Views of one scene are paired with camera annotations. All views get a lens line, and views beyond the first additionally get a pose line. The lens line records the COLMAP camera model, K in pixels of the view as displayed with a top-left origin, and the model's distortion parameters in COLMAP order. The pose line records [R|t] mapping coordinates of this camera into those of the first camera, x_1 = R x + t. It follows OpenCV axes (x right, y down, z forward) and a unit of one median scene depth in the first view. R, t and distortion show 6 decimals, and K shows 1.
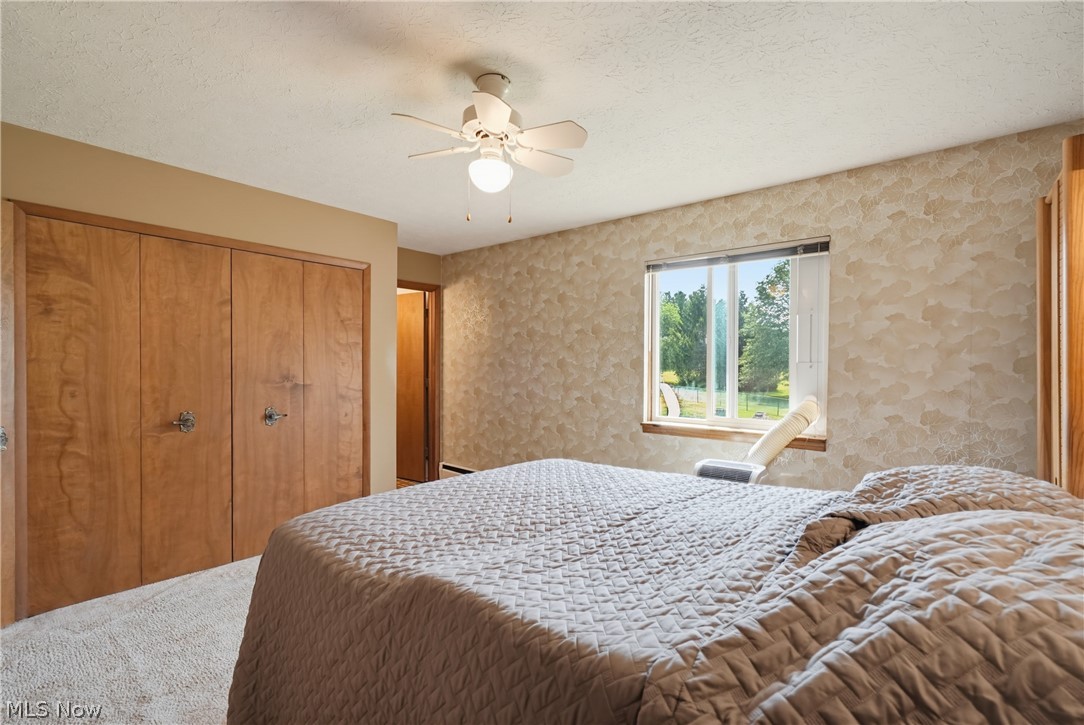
lens RADIAL K [[499.7, 0, 542.9], [0, 499.7, 375.8], [0, 0, 1]] dist [0.000110, -0.000098]
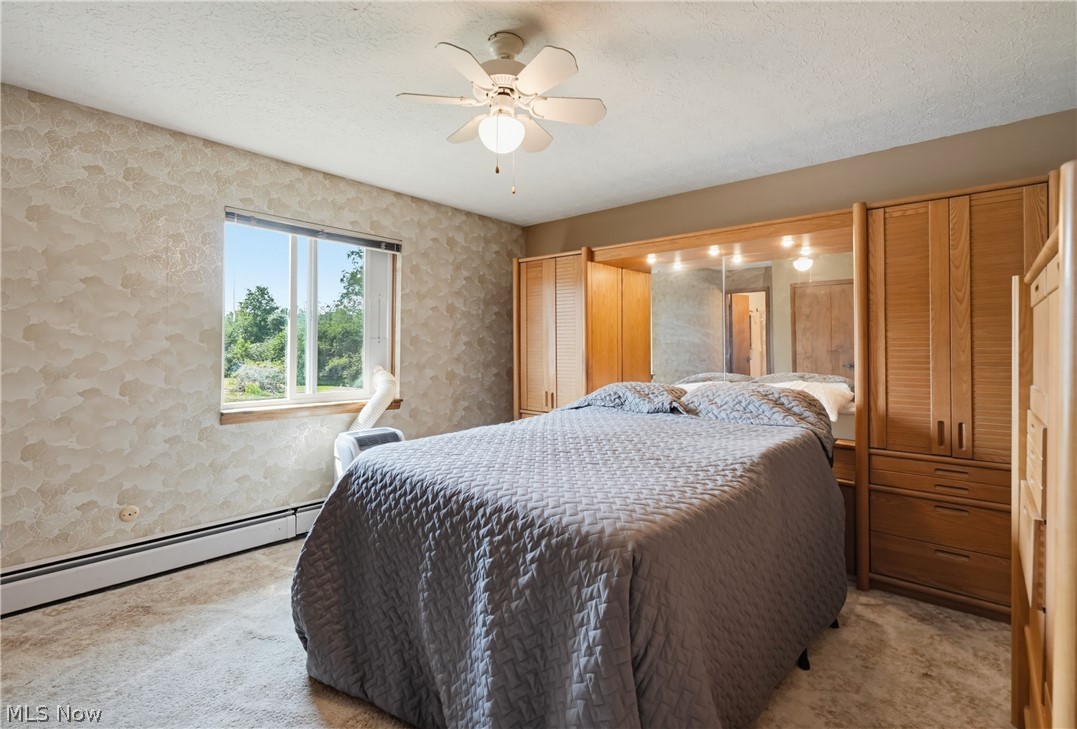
lens RADIAL K [[510.4, 0, 539.8], [0, 510.4, 332.2], [0, 0, 1]] dist [0.000946, 0.000240]
pose [[0.013335, 0.017811, 0.999752, -0.588818], [0.001874, 0.999839, -0.017838, -0.015288], [-0.999909, 0.002111, 0.013299, 0.497365]]
